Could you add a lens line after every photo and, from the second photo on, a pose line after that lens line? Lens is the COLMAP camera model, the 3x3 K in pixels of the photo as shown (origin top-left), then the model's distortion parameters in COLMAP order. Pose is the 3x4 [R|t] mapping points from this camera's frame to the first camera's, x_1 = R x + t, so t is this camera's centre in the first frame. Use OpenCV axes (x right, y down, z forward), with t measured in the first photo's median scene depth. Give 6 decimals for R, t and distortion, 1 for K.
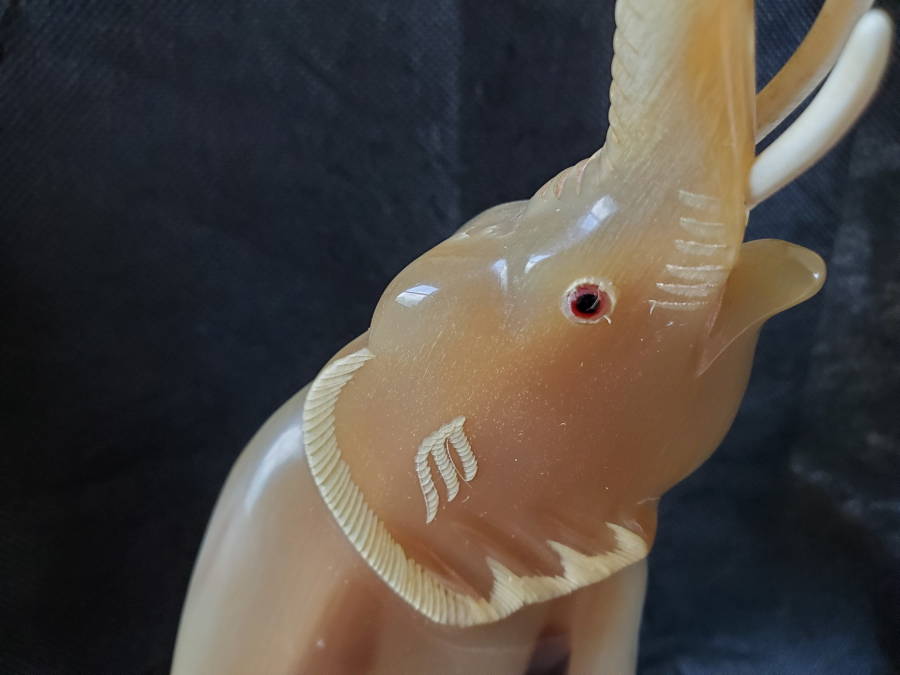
lens RADIAL K [[733.0, 0, 450.0], [0, 733.0, 337.5], [0, 0, 1]] dist [-0.011455, 0.000025]
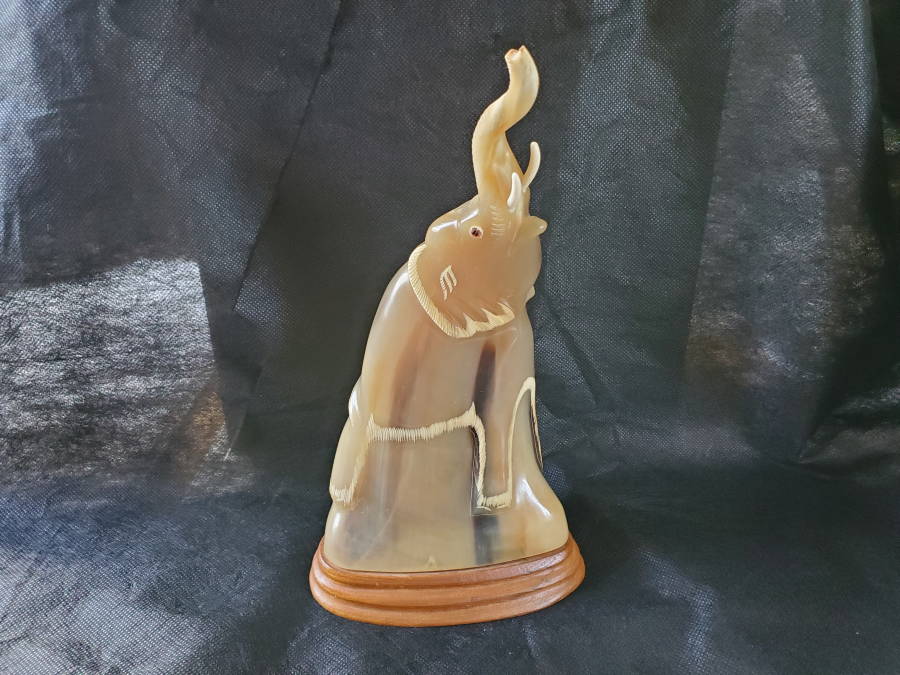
lens RADIAL K [[681.3, 0, 490.8], [0, 681.3, 337.9], [0, 0, 1]] dist [0.008033, 0.001750]
pose [[0.985152, 0.065126, -0.158851, 0.630777], [-0.046428, 0.991844, 0.118702, 0.051631], [0.165286, -0.109564, 0.980141, -1.840206]]
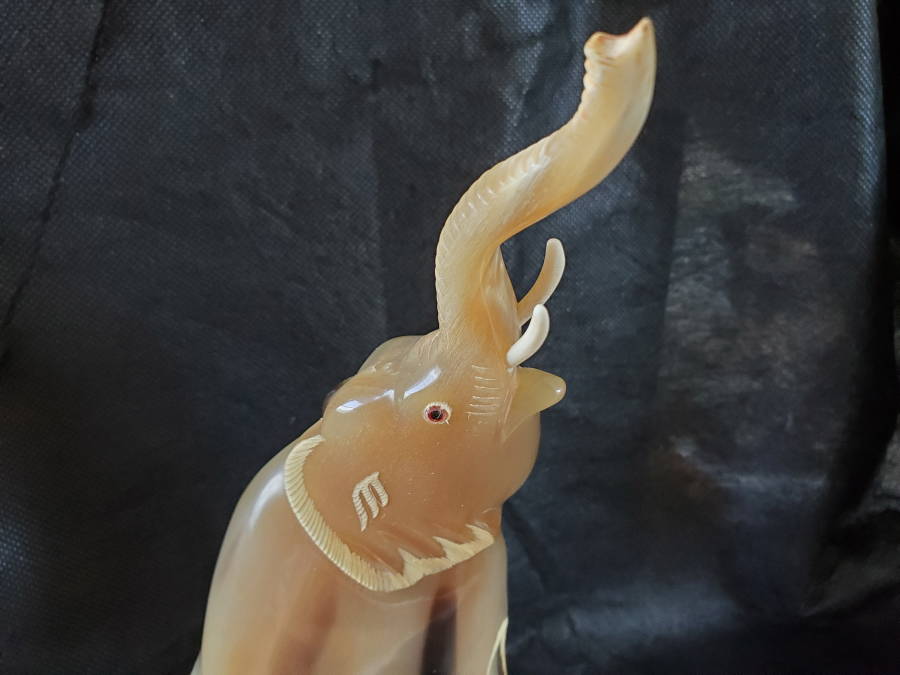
lens RADIAL K [[695.0, 0, 446.1], [0, 695.0, 347.3], [0, 0, 1]] dist [-0.001749, 0.001488]
pose [[0.996843, -0.048560, 0.062824, 0.079531], [0.047070, 0.998579, 0.024972, -0.193219], [-0.063947, -0.021936, 0.997712, -0.576335]]
